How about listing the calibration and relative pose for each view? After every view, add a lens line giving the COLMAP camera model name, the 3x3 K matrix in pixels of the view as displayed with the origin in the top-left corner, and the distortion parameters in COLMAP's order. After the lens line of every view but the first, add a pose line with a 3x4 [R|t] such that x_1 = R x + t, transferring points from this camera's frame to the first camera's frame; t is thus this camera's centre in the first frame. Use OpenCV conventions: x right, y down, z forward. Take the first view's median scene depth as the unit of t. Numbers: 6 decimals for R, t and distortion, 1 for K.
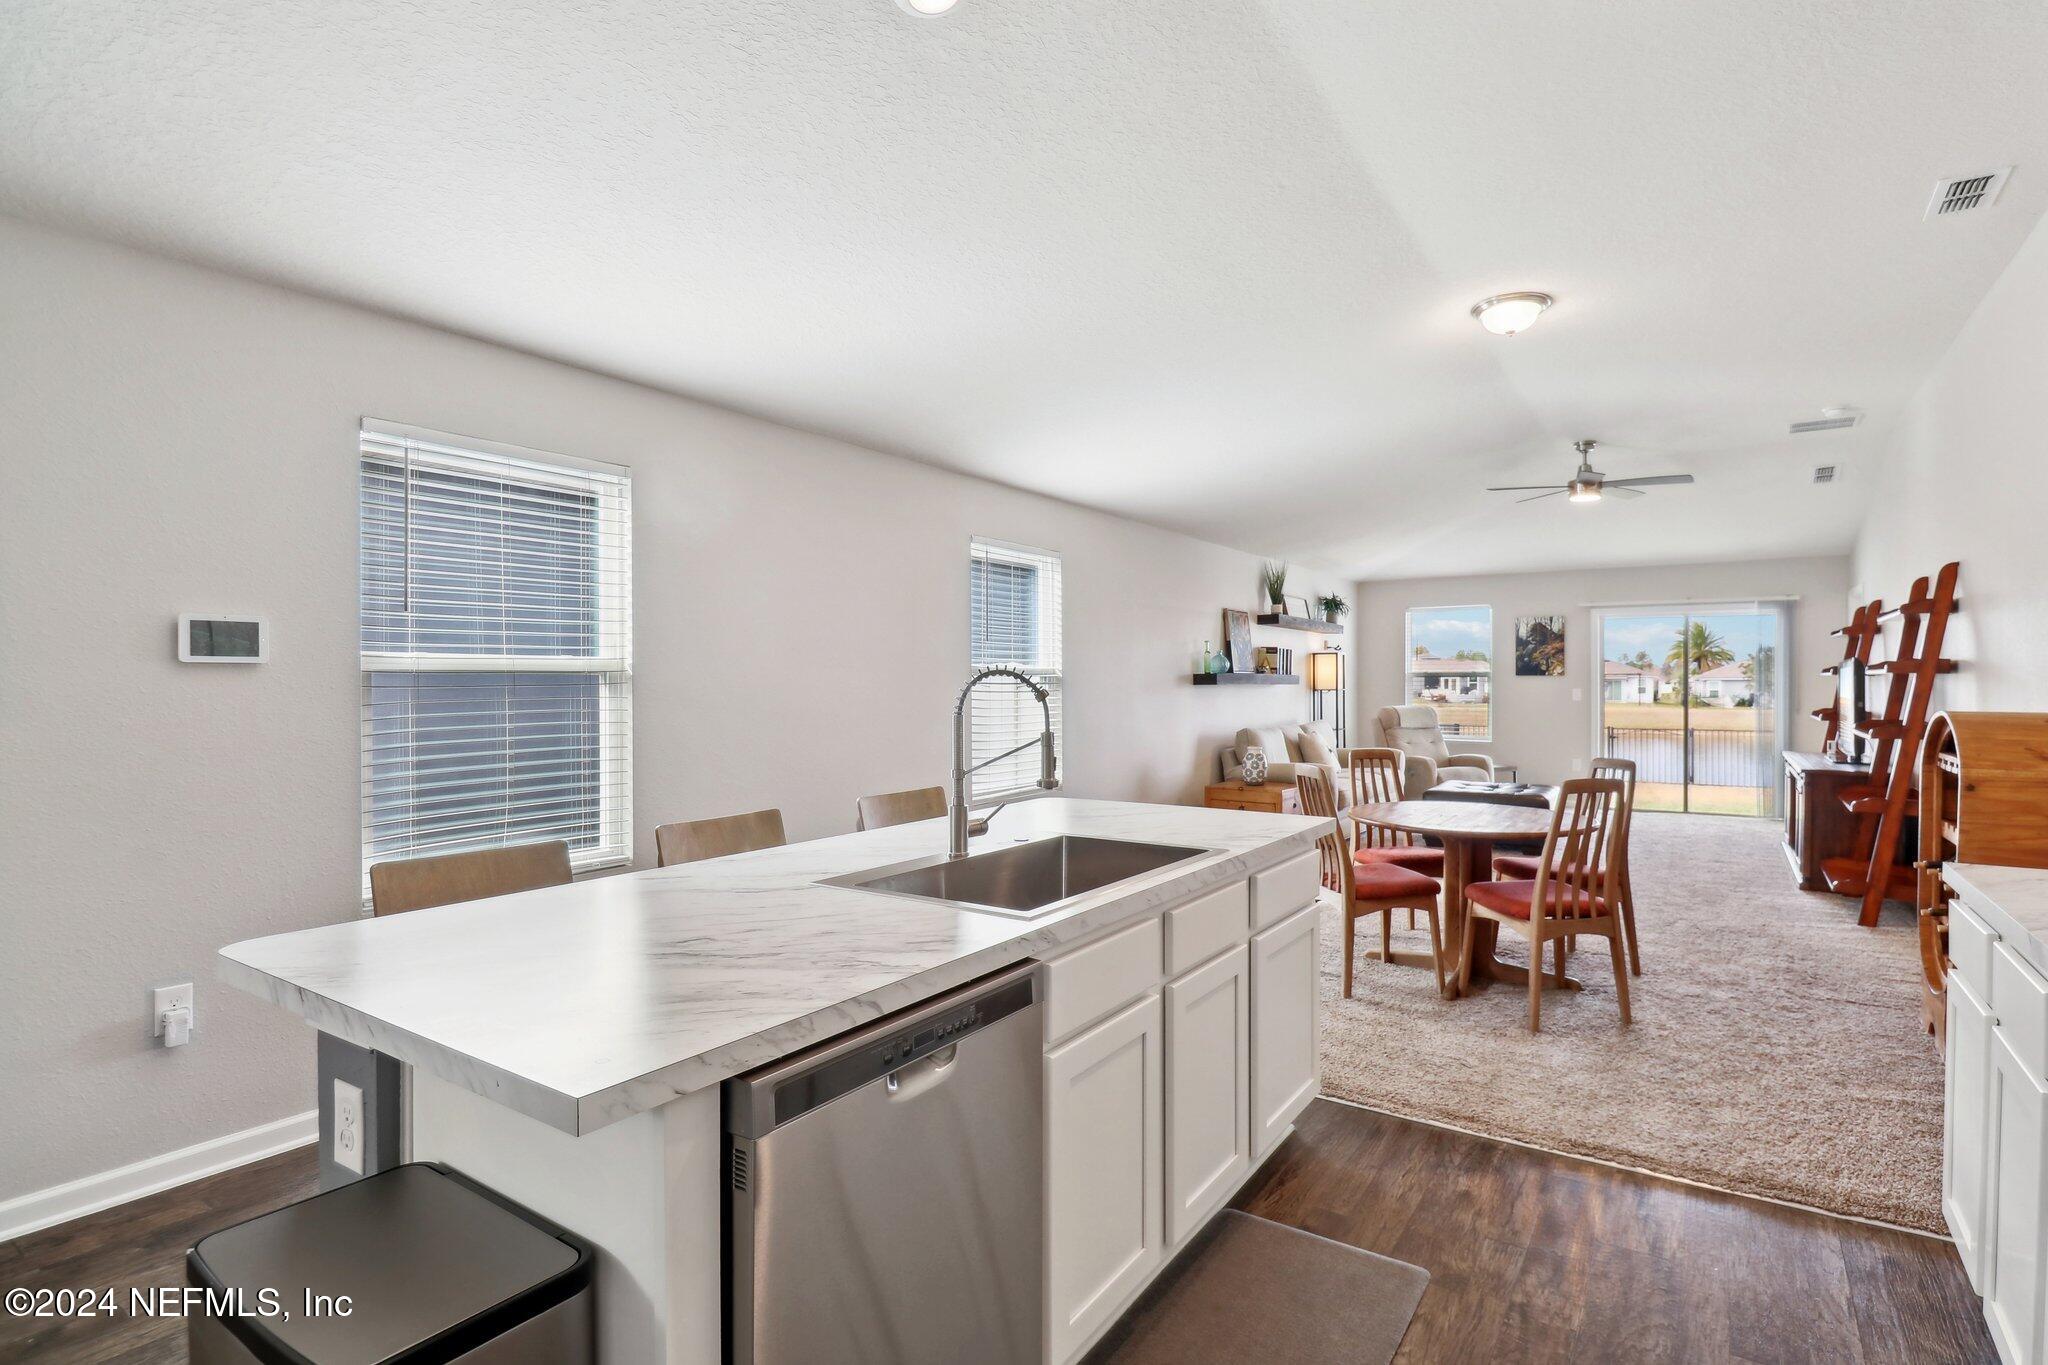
lens RADIAL K [[951.4, 0, 1036.9], [0, 951.4, 693.3], [0, 0, 1]] dist [-0.001913, -0.000257]
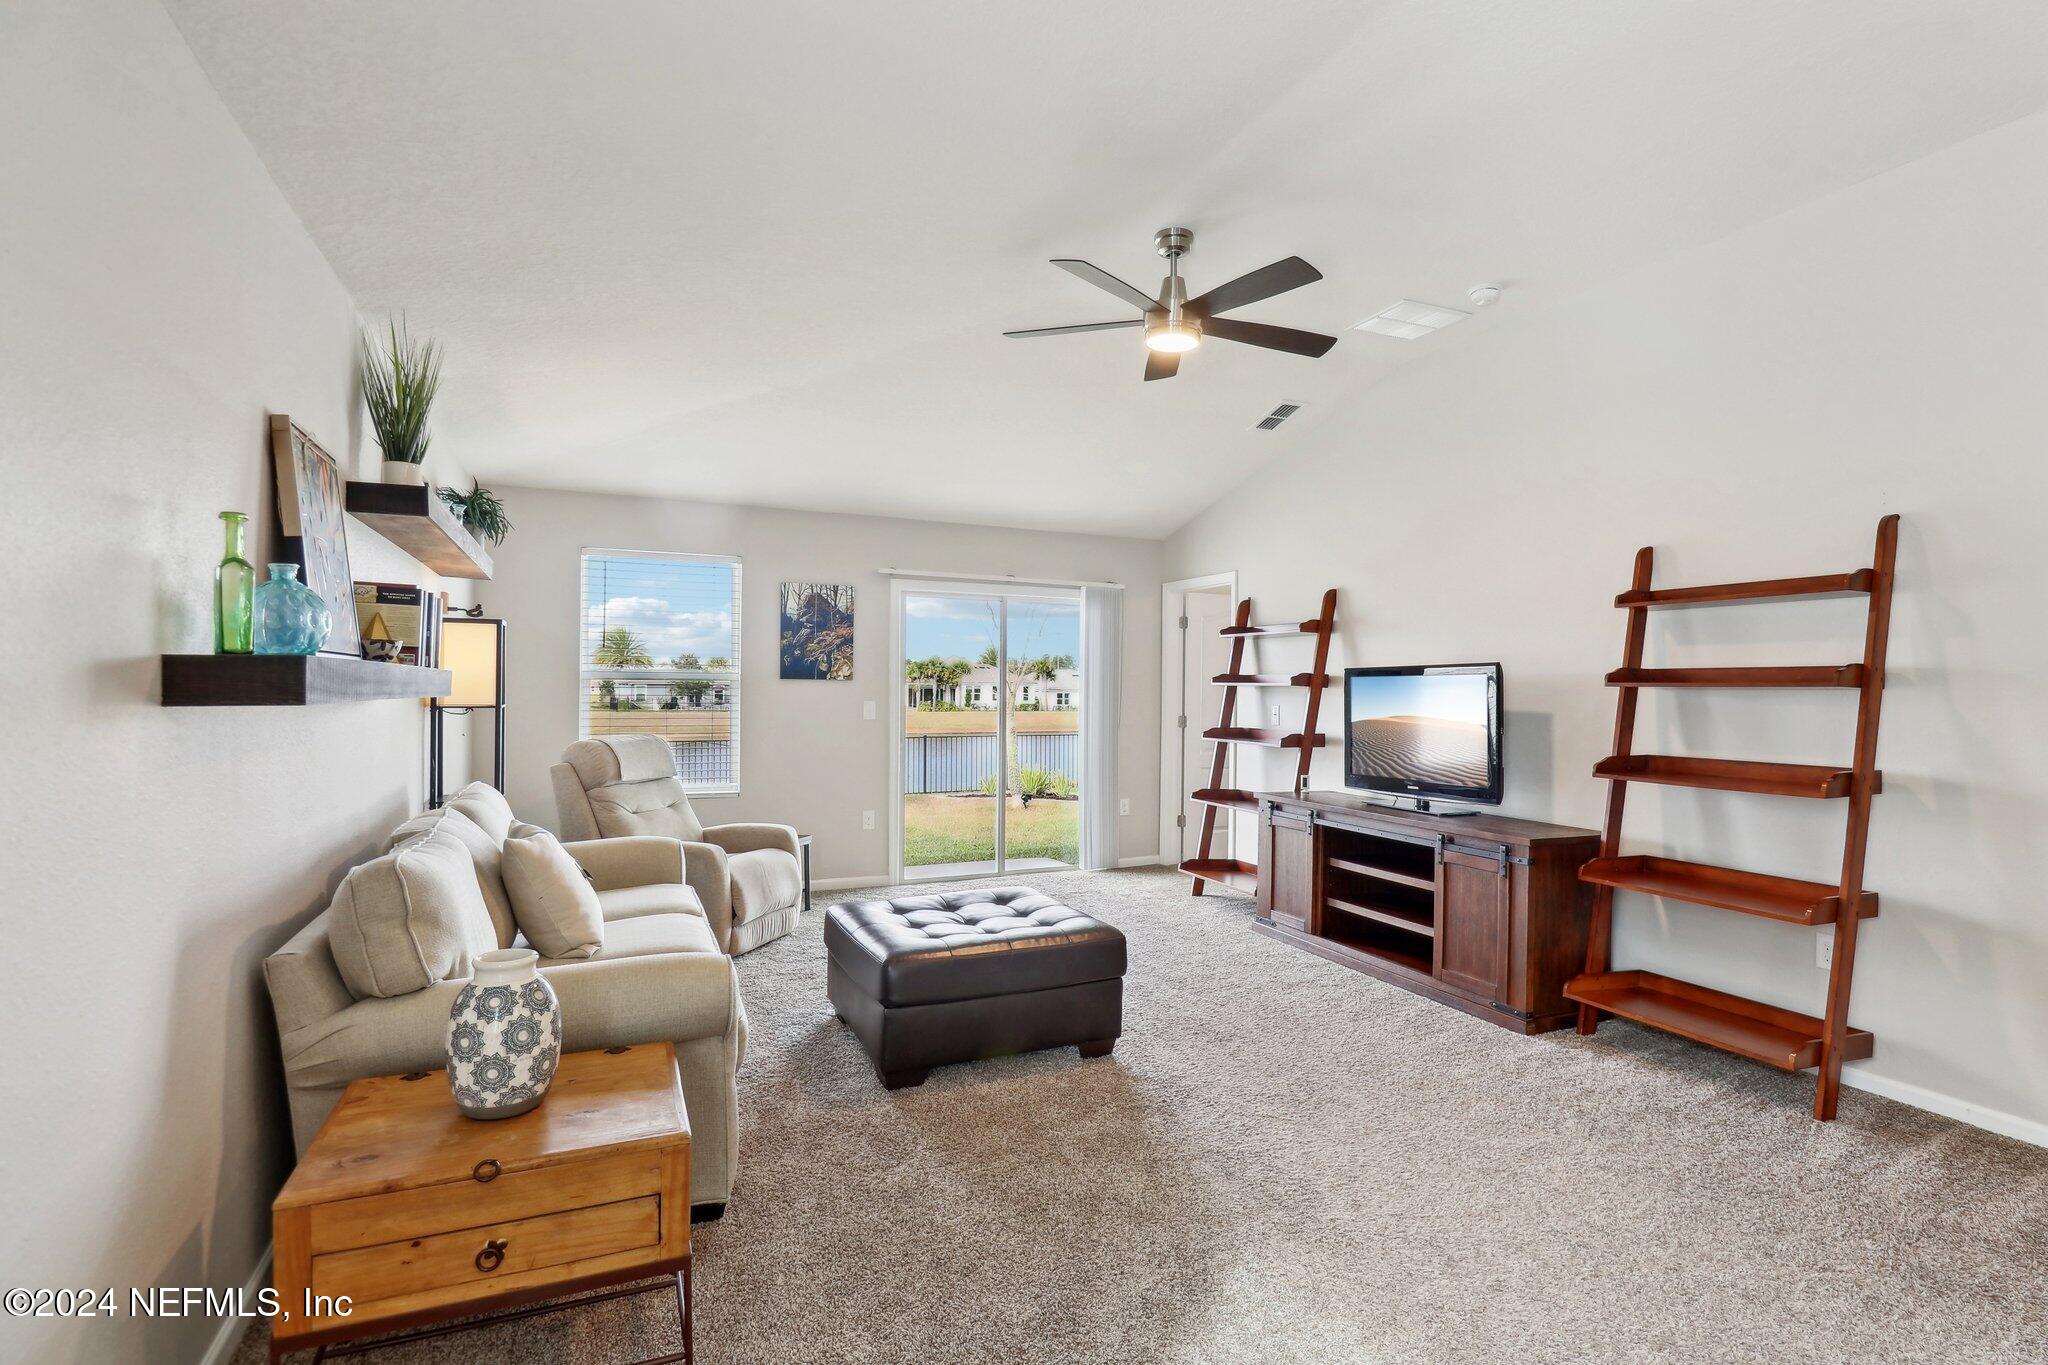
lens RADIAL K [[951.4, 0, 1036.9], [0, 951.4, 693.3], [0, 0, 1]] dist [-0.001913, -0.000257]
pose [[0.490831, -0.000125, 0.871255, 0.062120], [0.002552, 0.999996, -0.001294, -0.008798], [-0.871251, 0.002859, 0.490829, 0.585139]]
